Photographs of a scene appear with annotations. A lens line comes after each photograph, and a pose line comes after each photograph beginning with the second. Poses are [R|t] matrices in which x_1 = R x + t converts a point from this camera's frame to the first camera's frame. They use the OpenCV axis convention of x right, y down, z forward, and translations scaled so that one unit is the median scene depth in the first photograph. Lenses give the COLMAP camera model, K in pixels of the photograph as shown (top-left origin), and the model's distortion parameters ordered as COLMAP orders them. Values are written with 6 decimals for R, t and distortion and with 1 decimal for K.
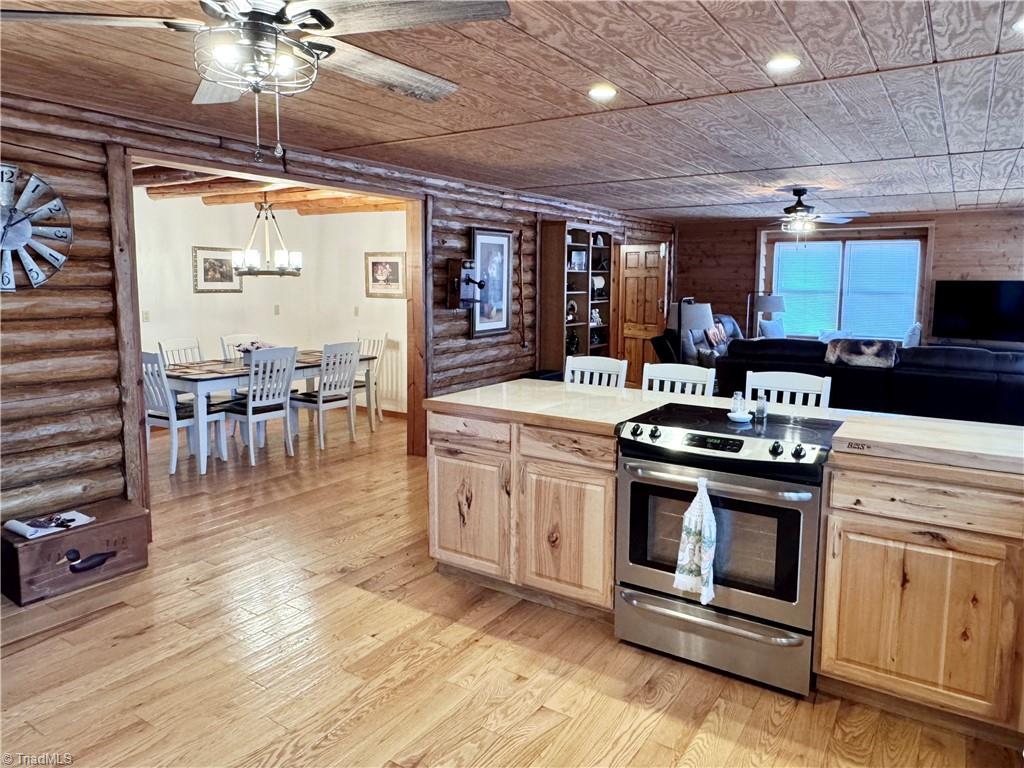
lens RADIAL K [[678.9, 0, 514.5], [0, 678.9, 356.1], [0, 0, 1]] dist [-0.003183, 0.008260]
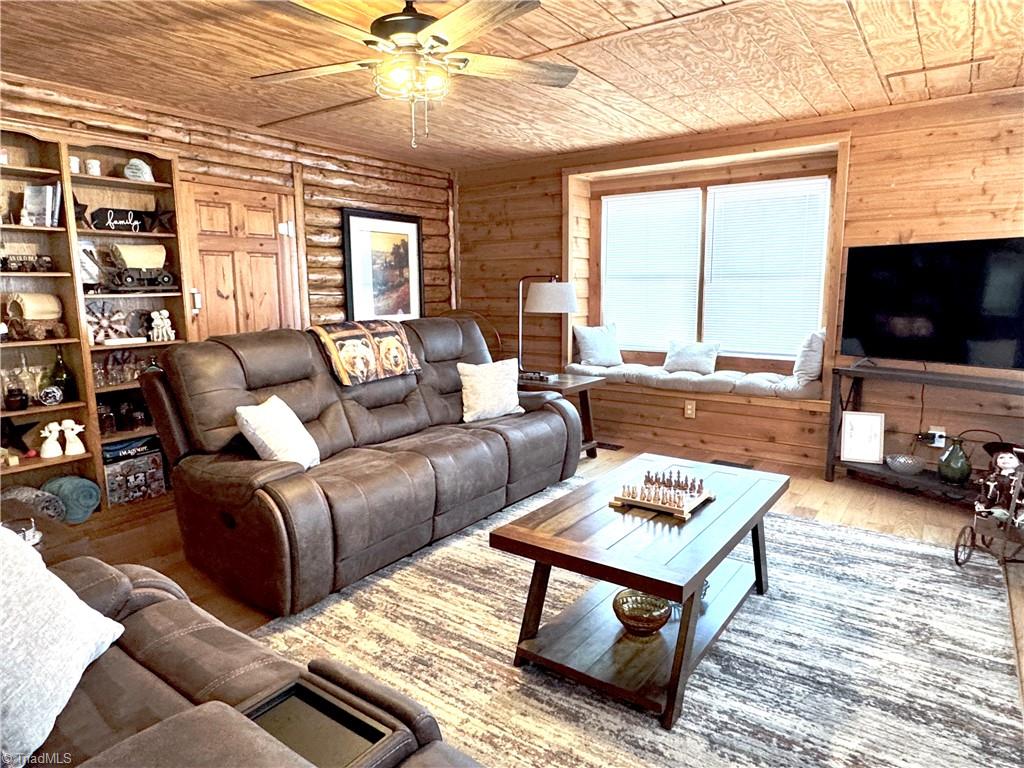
lens RADIAL K [[620.0, 0, 511.2], [0, 620.0, 382.4], [0, 0, 1]] dist [0.003607, 0.001121]
pose [[0.999580, -0.011334, -0.026654, 0.680689], [0.012541, 0.998884, 0.045546, -0.059990], [0.026108, -0.045861, 0.998607, 0.936344]]
